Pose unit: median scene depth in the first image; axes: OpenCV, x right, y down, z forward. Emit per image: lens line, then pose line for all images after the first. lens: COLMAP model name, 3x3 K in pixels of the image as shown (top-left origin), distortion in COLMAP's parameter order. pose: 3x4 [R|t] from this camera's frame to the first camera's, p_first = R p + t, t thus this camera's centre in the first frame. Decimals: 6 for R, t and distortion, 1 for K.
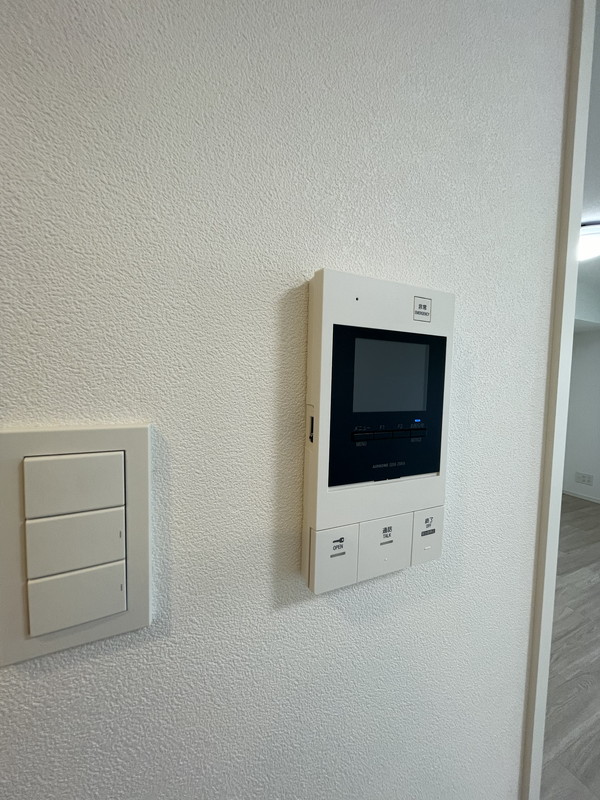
lens RADIAL K [[323.7, 0, 302.5], [0, 323.7, 398.9], [0, 0, 1]] dist [0.000012, -0.000361]
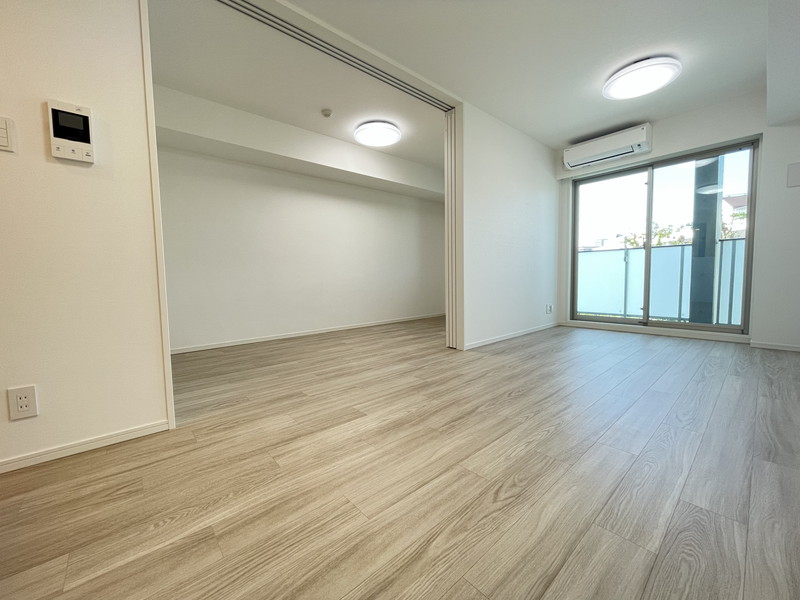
lens RADIAL K [[323.7, 0, 400.0], [0, 323.7, 300.0], [0, 0, 1]] dist [0.000012, -0.000361]
pose [[0.962681, -0.058099, 0.264328, 4.195466], [0.054203, 0.998287, 0.022013, 3.267322], [-0.265154, -0.006864, 0.964182, -6.009164]]
